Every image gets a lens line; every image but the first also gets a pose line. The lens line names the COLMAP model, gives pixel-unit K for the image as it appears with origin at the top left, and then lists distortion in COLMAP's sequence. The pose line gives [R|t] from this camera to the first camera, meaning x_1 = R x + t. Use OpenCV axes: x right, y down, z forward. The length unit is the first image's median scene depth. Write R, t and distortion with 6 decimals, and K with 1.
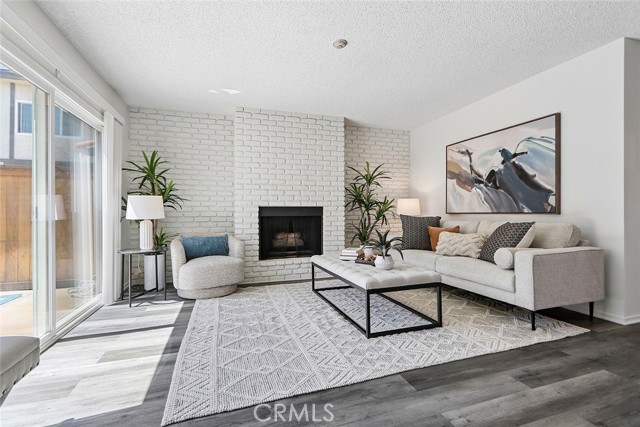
lens RADIAL K [[291.6, 0, 313.3], [0, 291.6, 212.9], [0, 0, 1]] dist [-0.000703, -0.000480]
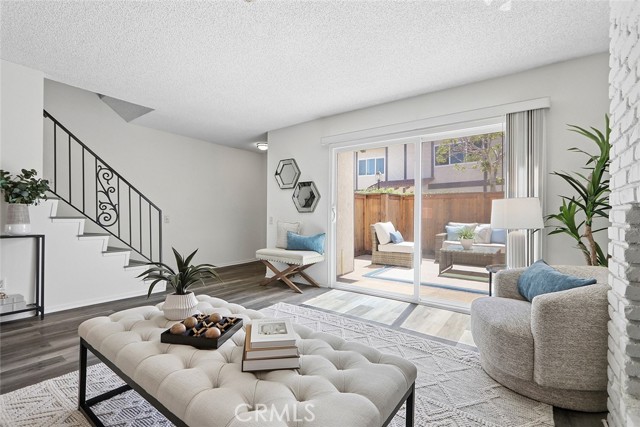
lens RADIAL K [[290.3, 0, 316.1], [0, 290.3, 213.5], [0, 0, 1]] dist [-0.000954, -0.000364]
pose [[-0.809841, -0.008380, -0.586589, 0.271431], [-0.008891, 0.999958, -0.002011, -0.012680], [0.586582, 0.003587, -0.809882, 1.230186]]
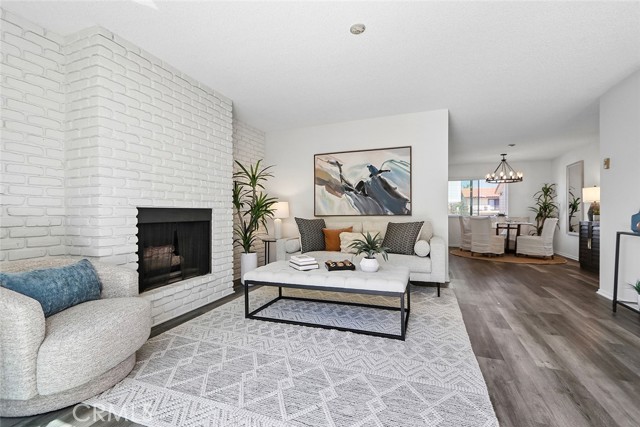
lens RADIAL K [[291.6, 0, 313.3], [0, 291.6, 212.9], [0, 0, 1]] dist [-0.000703, -0.000480]
pose [[0.628174, -0.000389, 0.778073, -0.503121], [0.006822, 0.999964, -0.005008, -0.005204], [-0.778043, 0.008454, 0.628154, 0.386676]]
